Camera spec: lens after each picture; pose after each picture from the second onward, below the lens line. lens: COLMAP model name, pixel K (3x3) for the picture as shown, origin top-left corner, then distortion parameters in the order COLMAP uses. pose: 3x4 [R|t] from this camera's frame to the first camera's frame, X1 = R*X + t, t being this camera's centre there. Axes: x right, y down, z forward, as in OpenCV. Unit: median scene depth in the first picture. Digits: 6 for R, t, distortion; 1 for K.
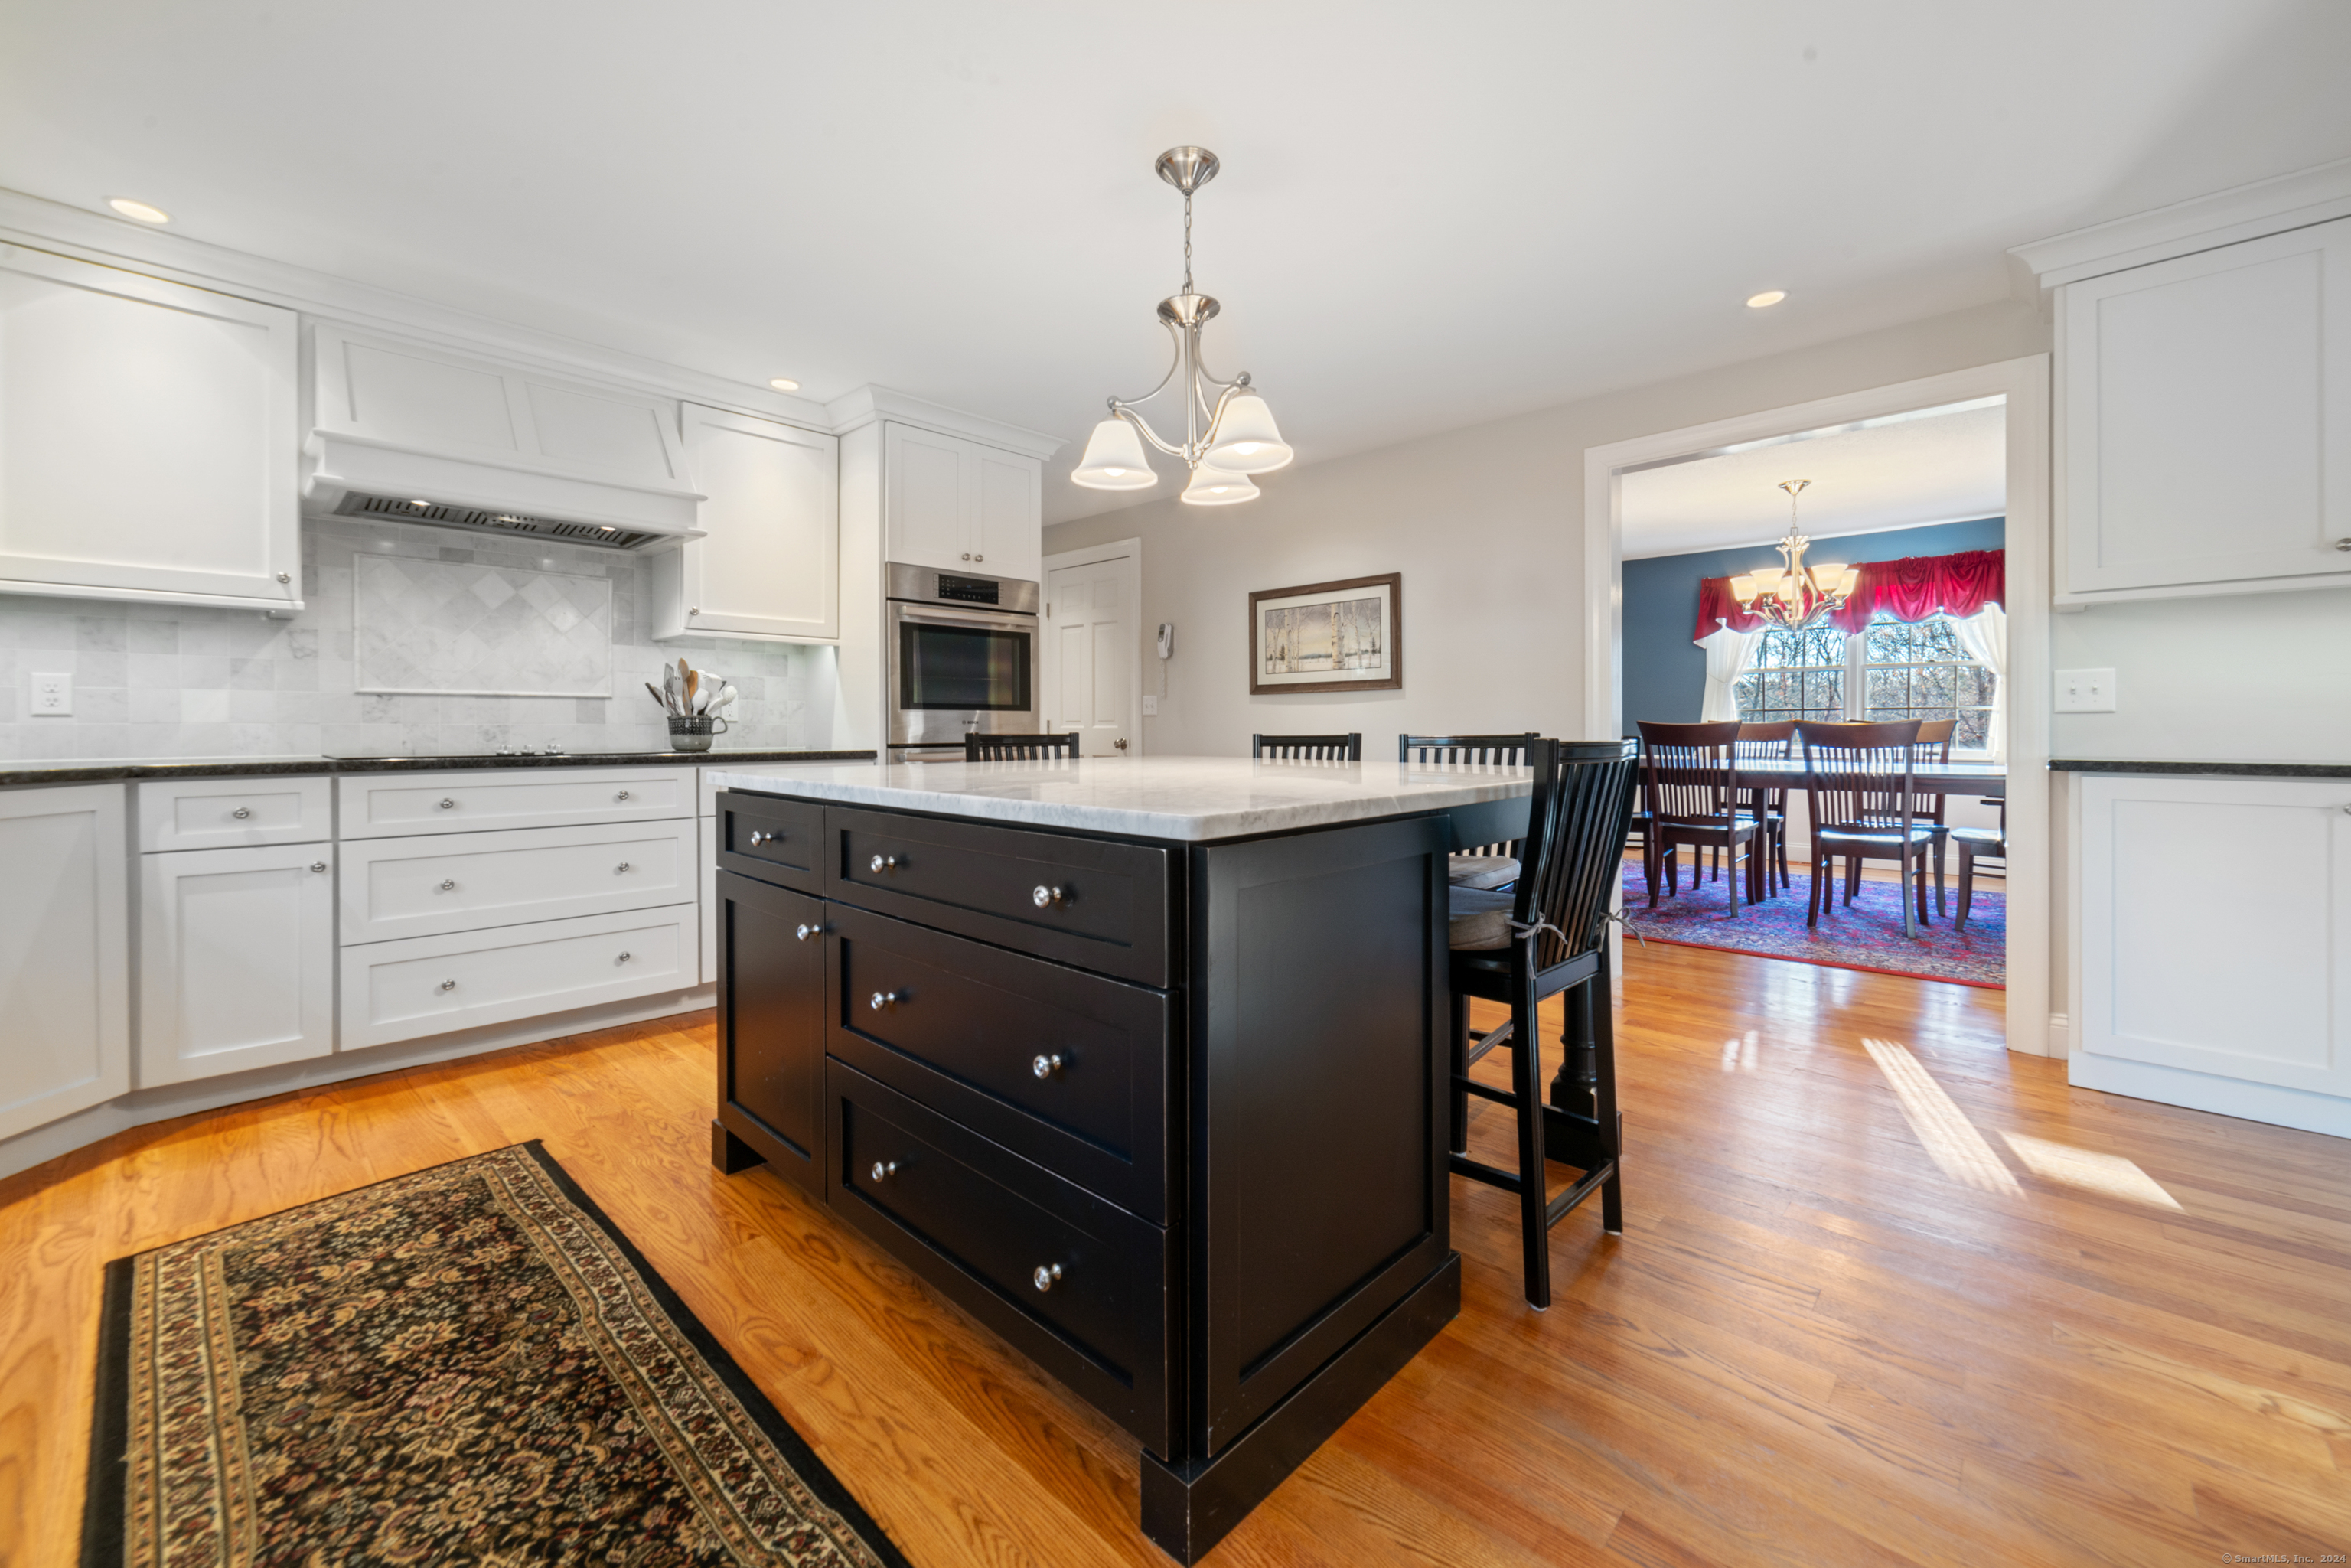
lens RADIAL K [[936.5, 0, 1167.0], [0, 936.5, 743.3], [0, 0, 1]] dist [-0.001063, -0.000145]
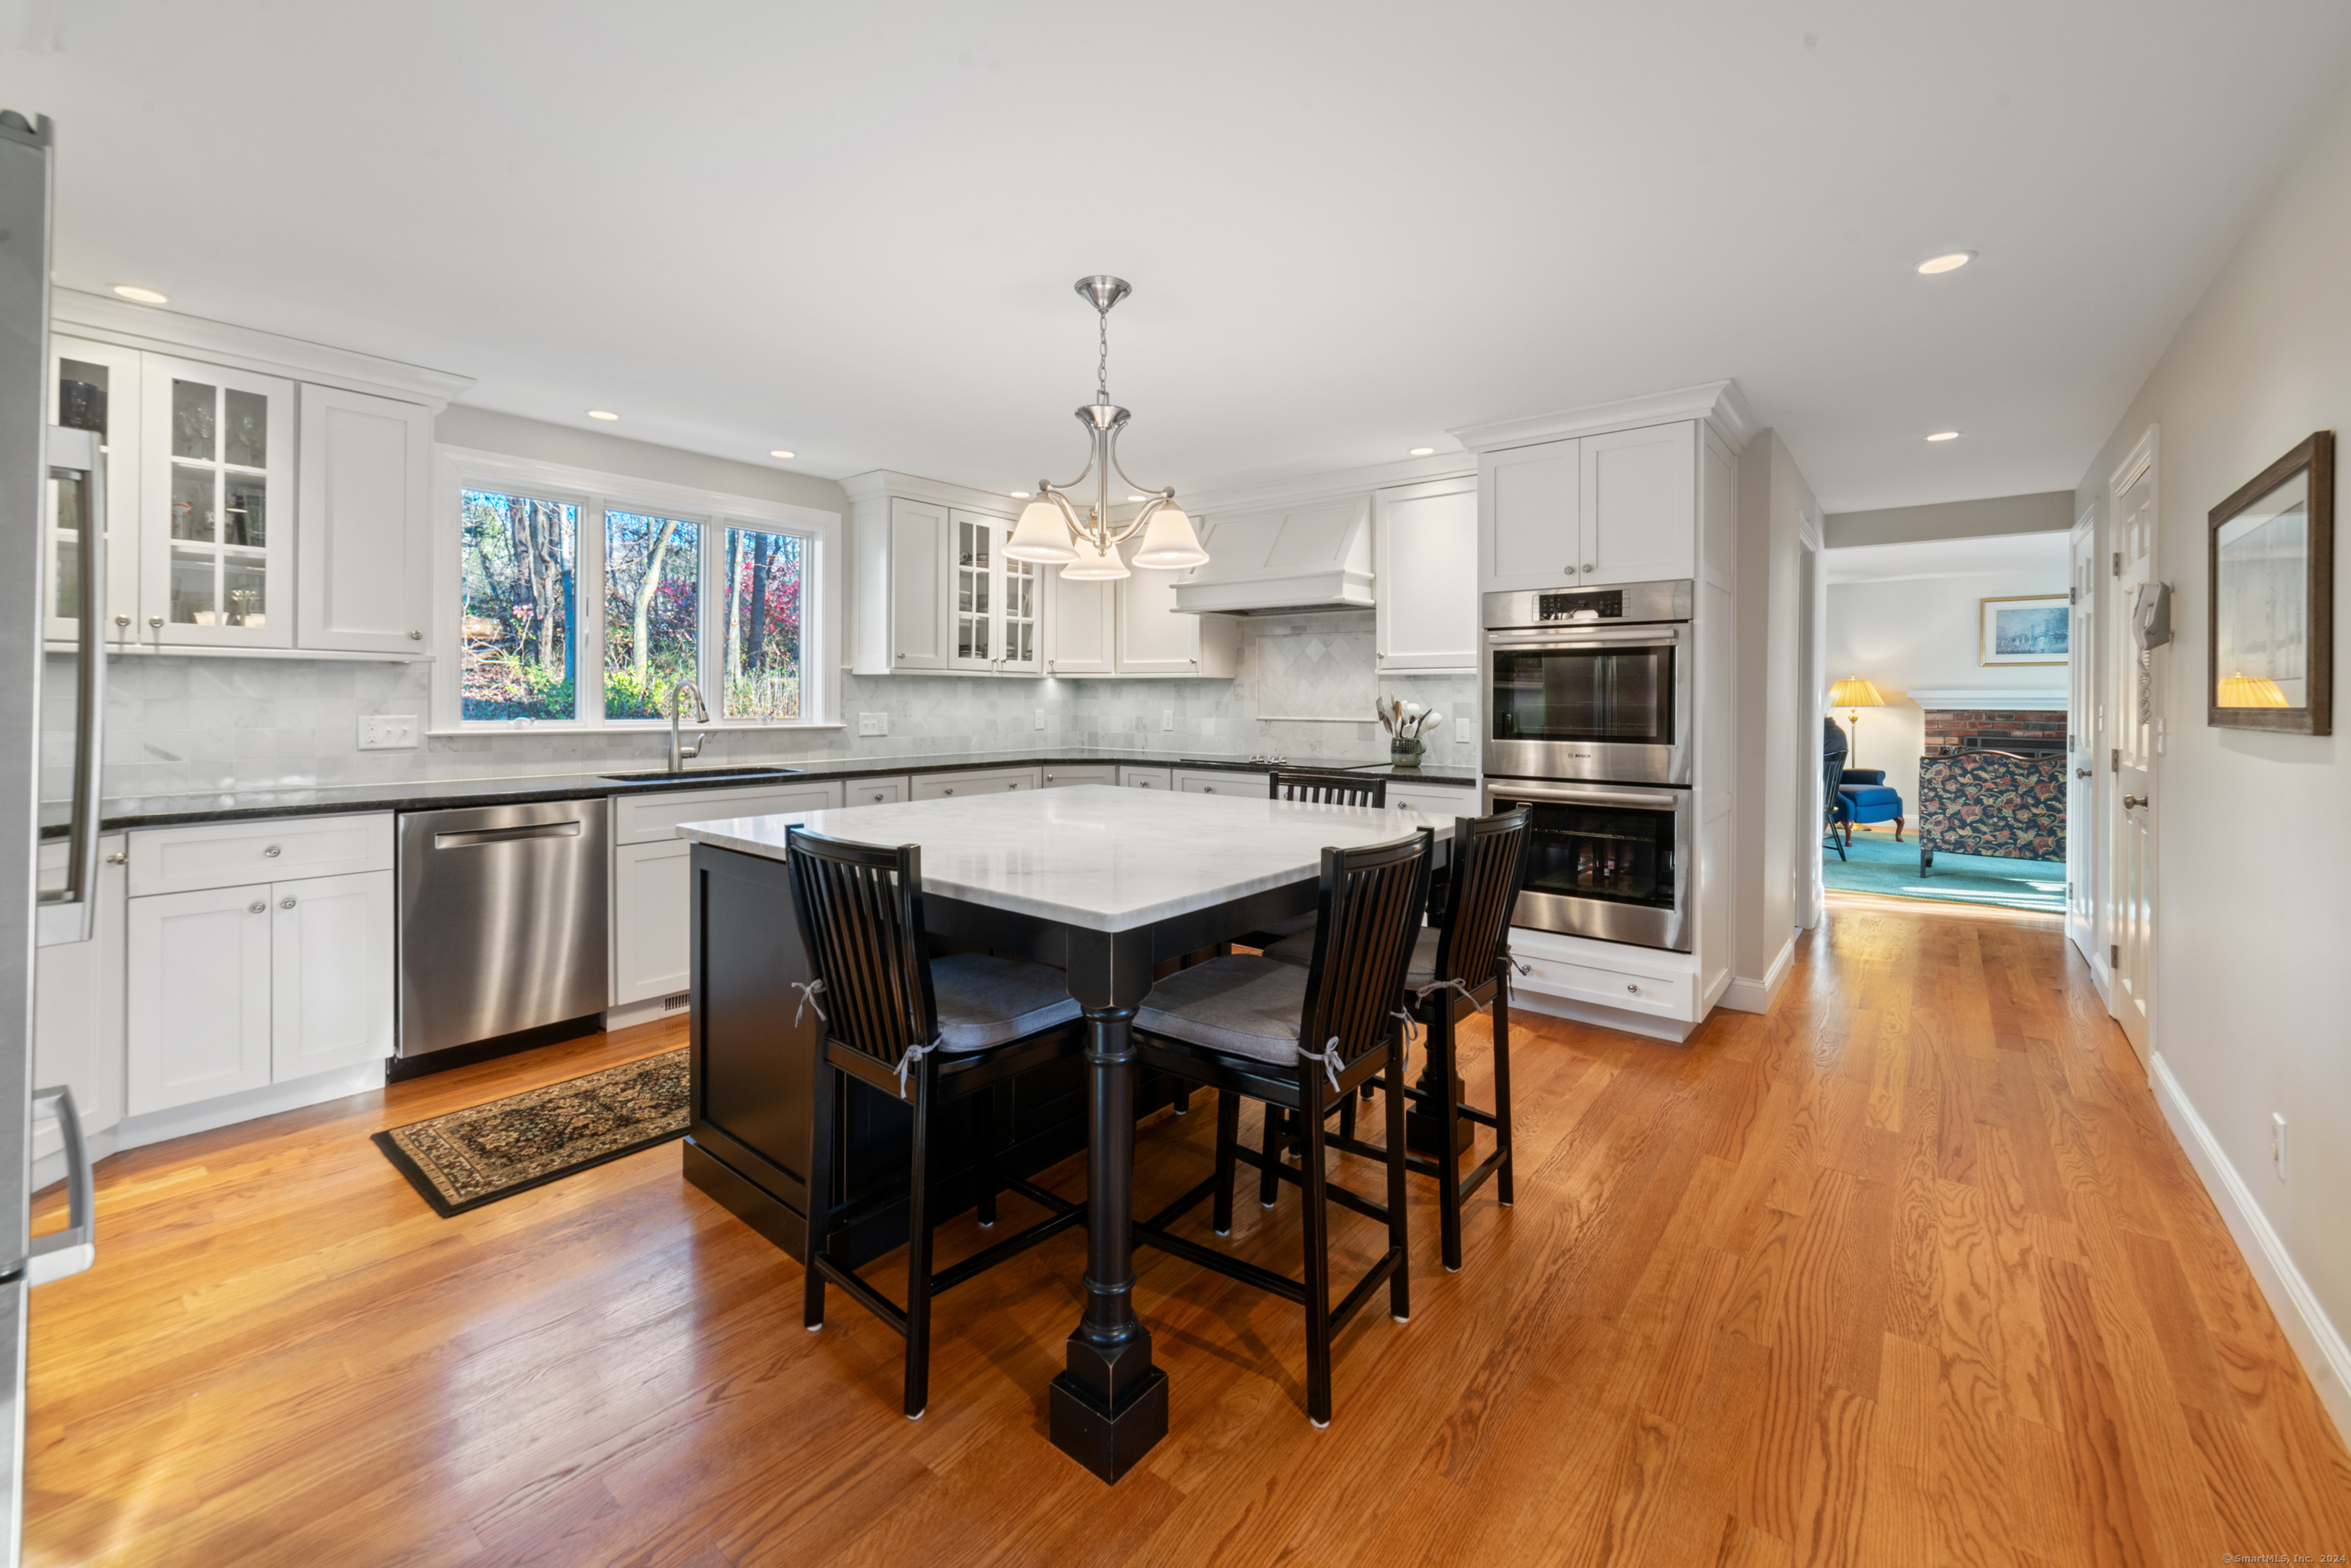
lens RADIAL K [[936.5, 0, 1155.2], [0, 936.5, 703.1], [0, 0, 1]] dist [-0.001063, -0.000145]
pose [[0.085939, 0.003249, -0.996295, 0.754397], [-0.022545, 0.999745, 0.001315, -0.076625], [0.996045, 0.022349, 0.085990, 0.628562]]
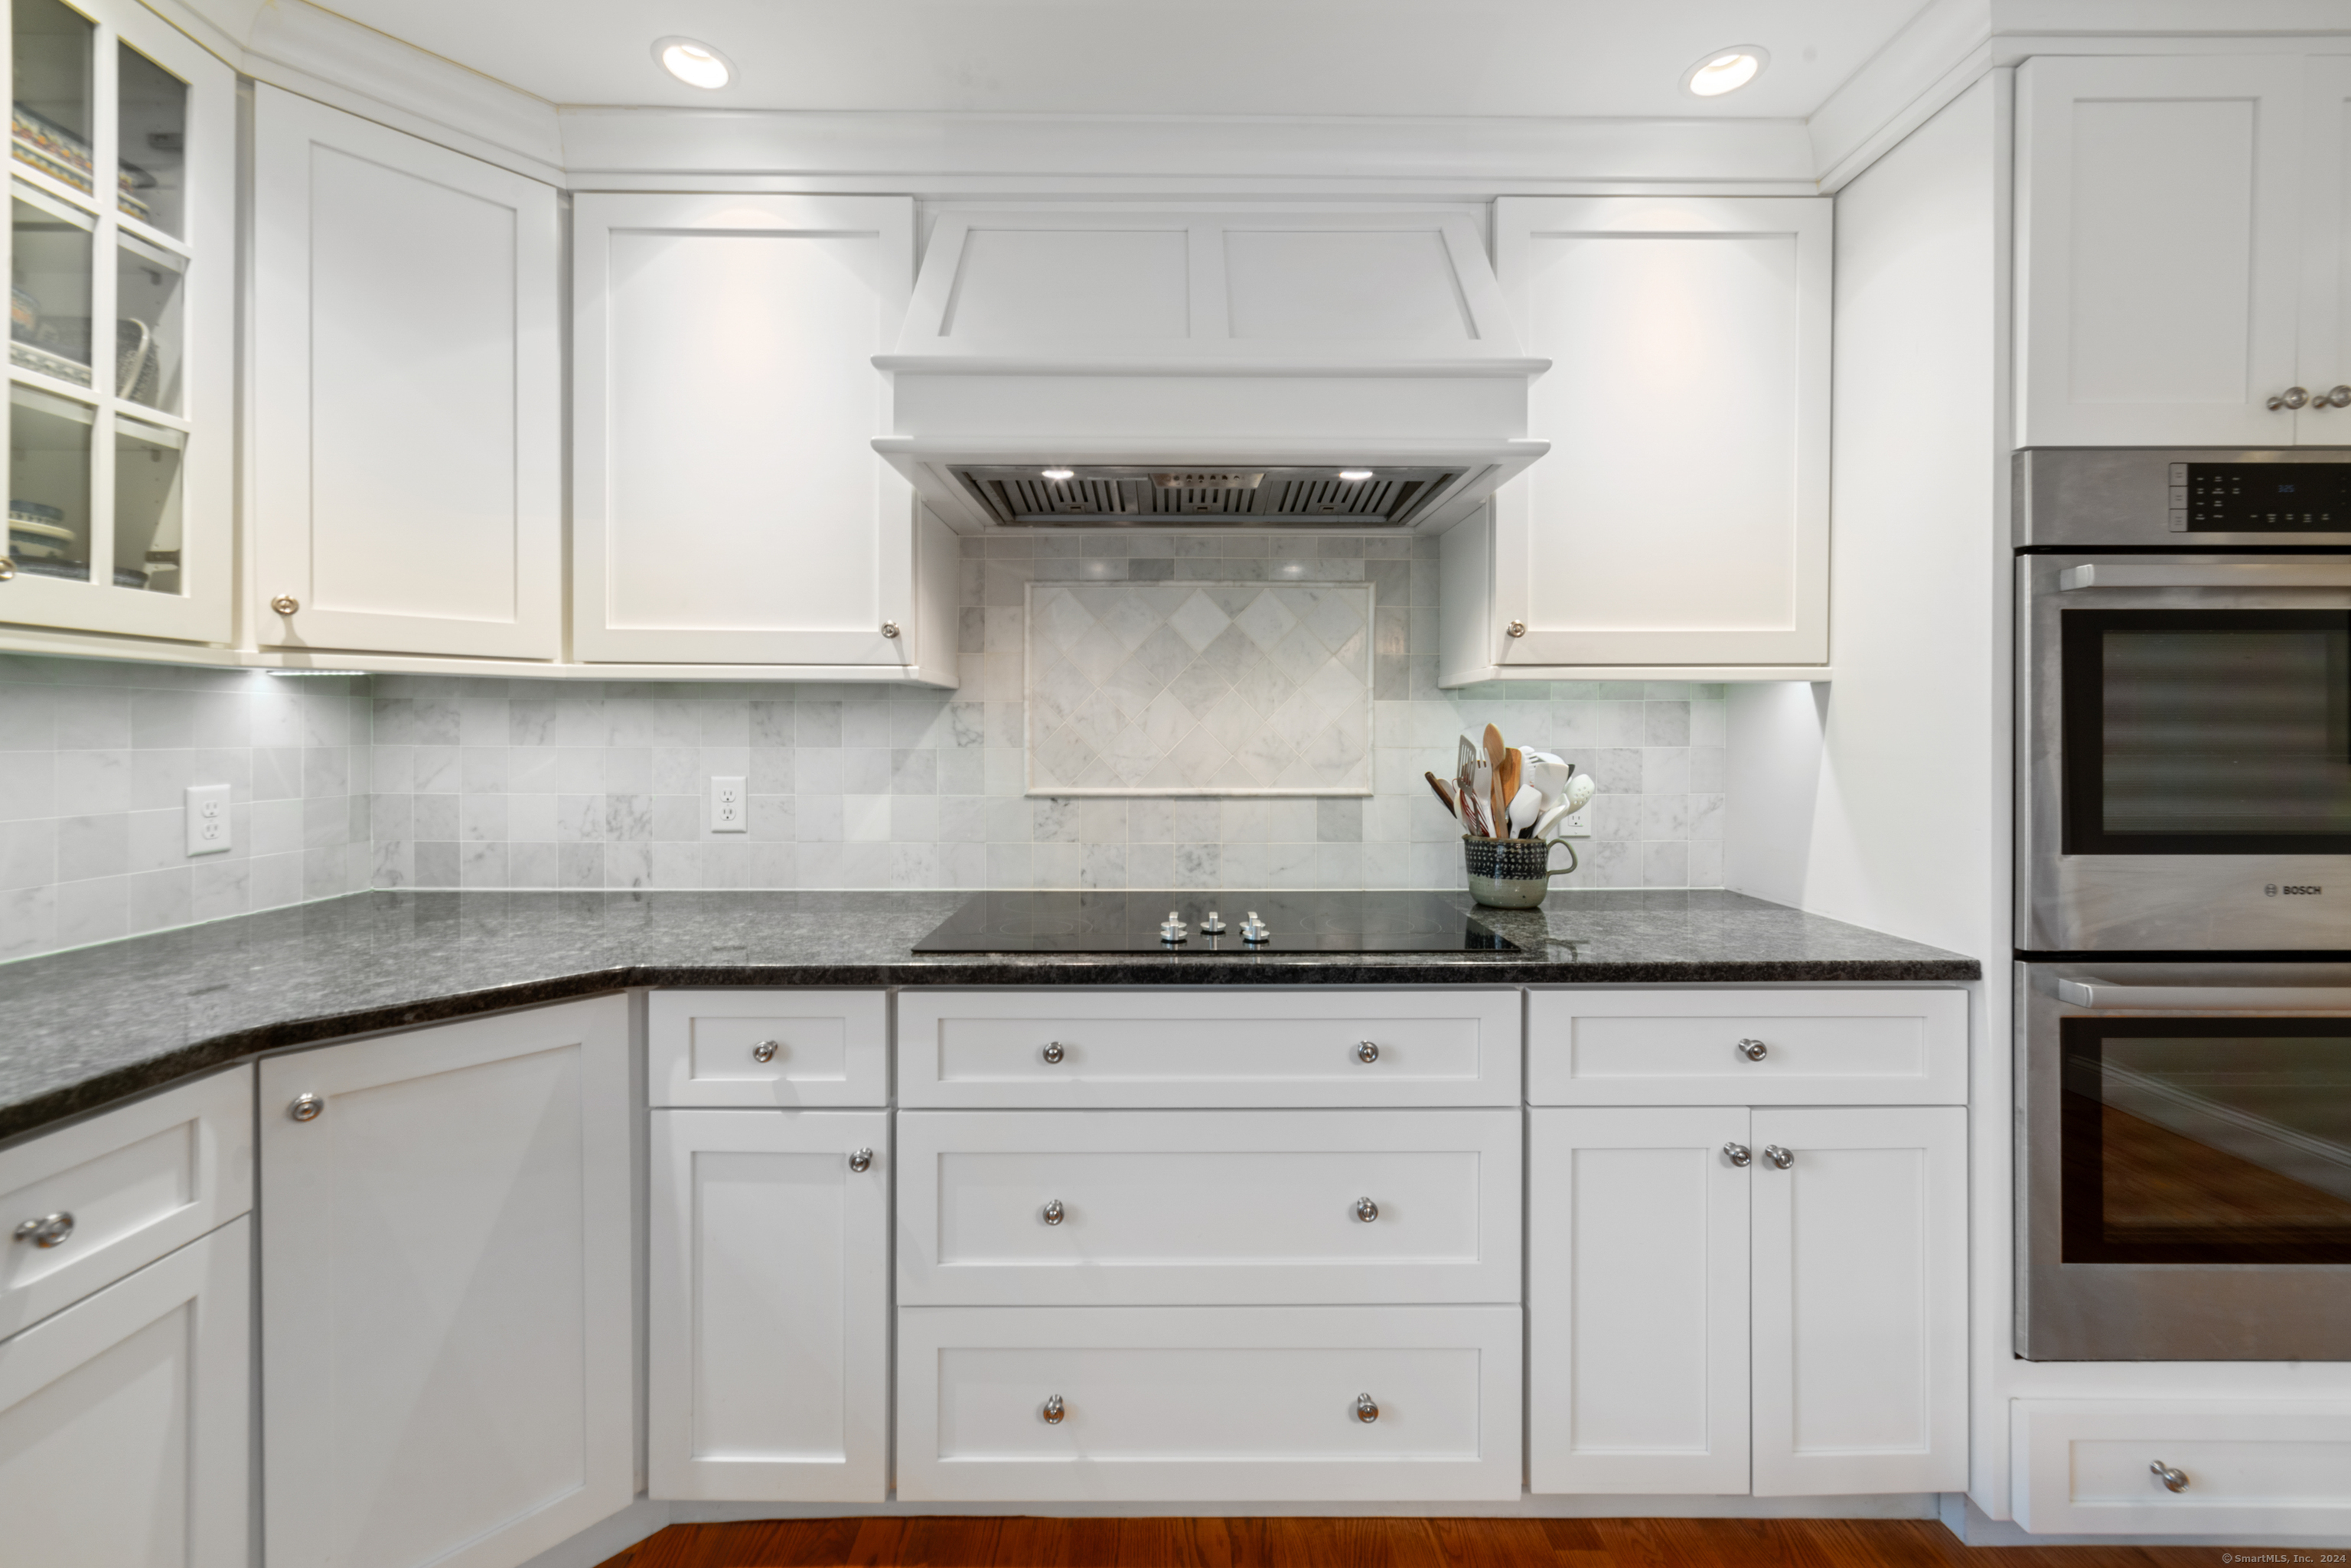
lens RADIAL K [[936.5, 0, 1188.0], [0, 936.5, 739.3], [0, 0, 1]] dist [-0.001063, -0.000145]
pose [[0.709883, 0.000117, -0.704319, -0.303796], [-0.011574, 0.999867, -0.011500, -0.081560], [0.704224, 0.016316, 0.709790, 0.574918]]
